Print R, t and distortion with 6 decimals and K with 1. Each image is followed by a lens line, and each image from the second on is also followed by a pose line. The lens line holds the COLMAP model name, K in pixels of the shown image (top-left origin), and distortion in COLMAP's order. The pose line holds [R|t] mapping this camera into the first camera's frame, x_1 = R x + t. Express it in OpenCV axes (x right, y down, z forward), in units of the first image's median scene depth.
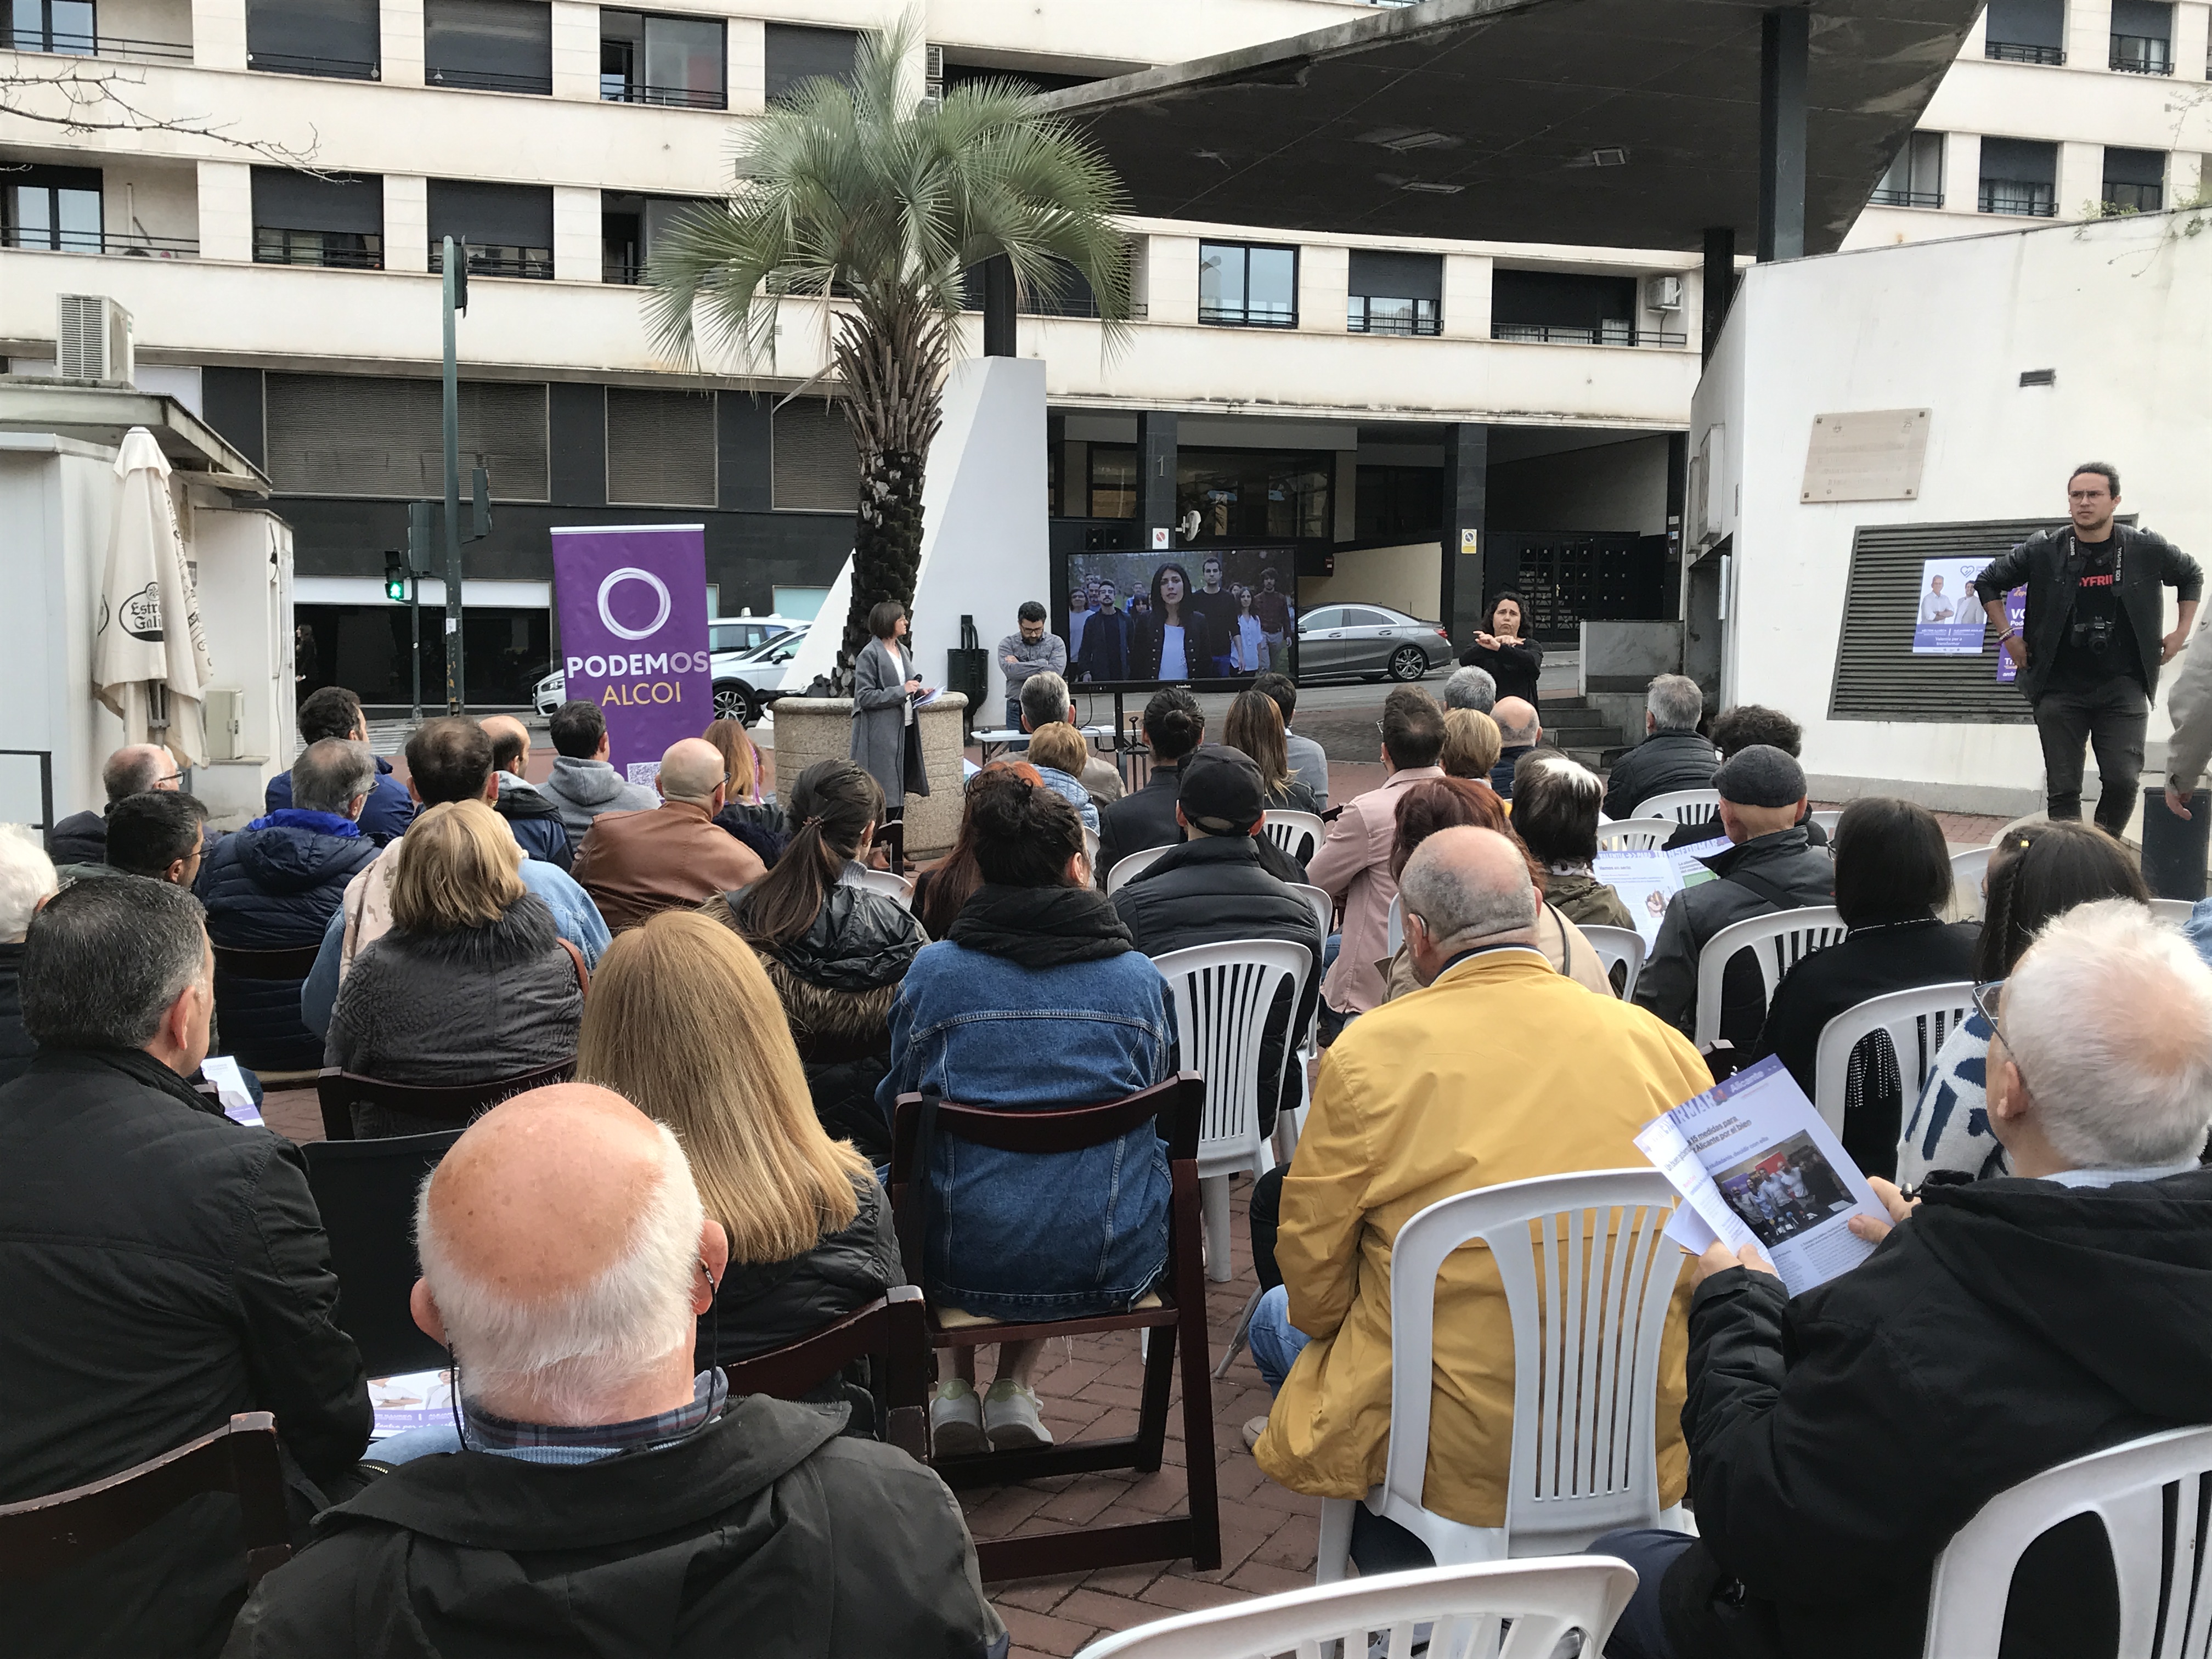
lens RADIAL K [[2155.5, 0, 1099.8], [0, 2155.5, 845.4], [0, 0, 1]] dist [0.027314, 0.000000]
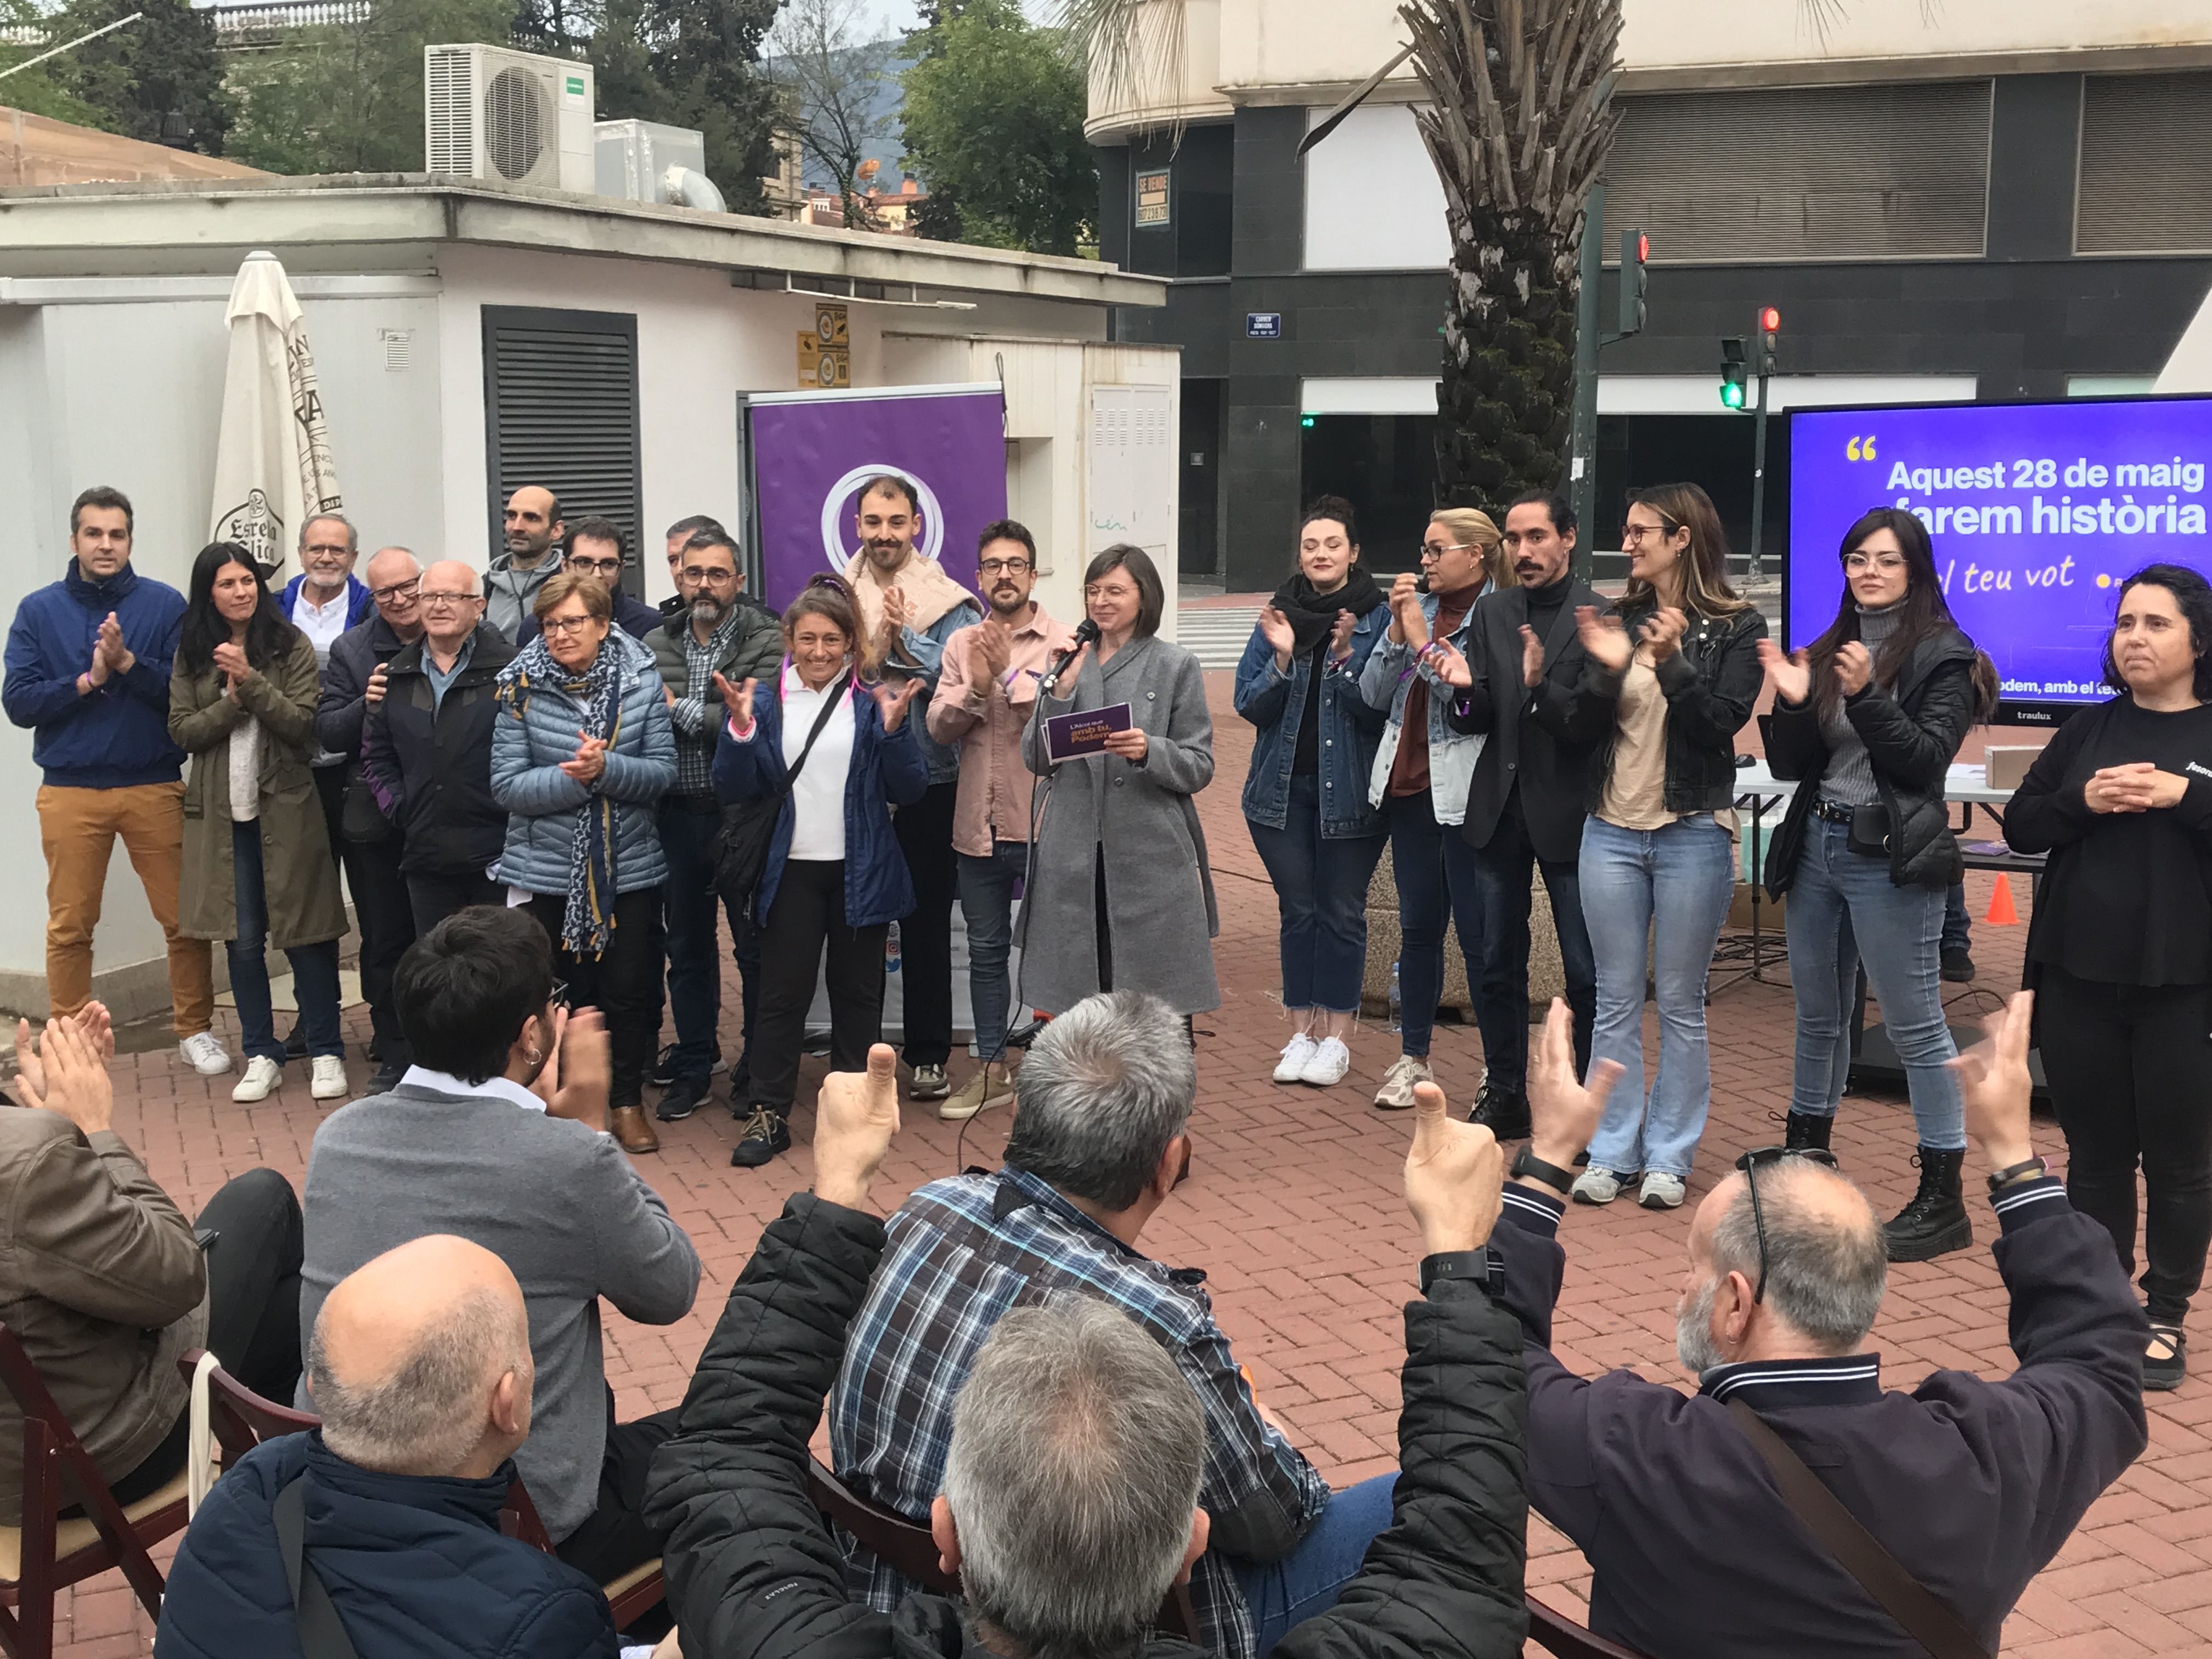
lens RADIAL K [[2676.1, 0, 1097.7], [0, 2676.1, 836.1], [0, 0, 1]] dist [-0.019285, 0.000000]
pose [[0.745712, 0.101614, -0.658474, 0.255697], [-0.059511, 0.994510, 0.086075, -0.087862], [0.663605, -0.025001, 0.747665, 0.483765]]
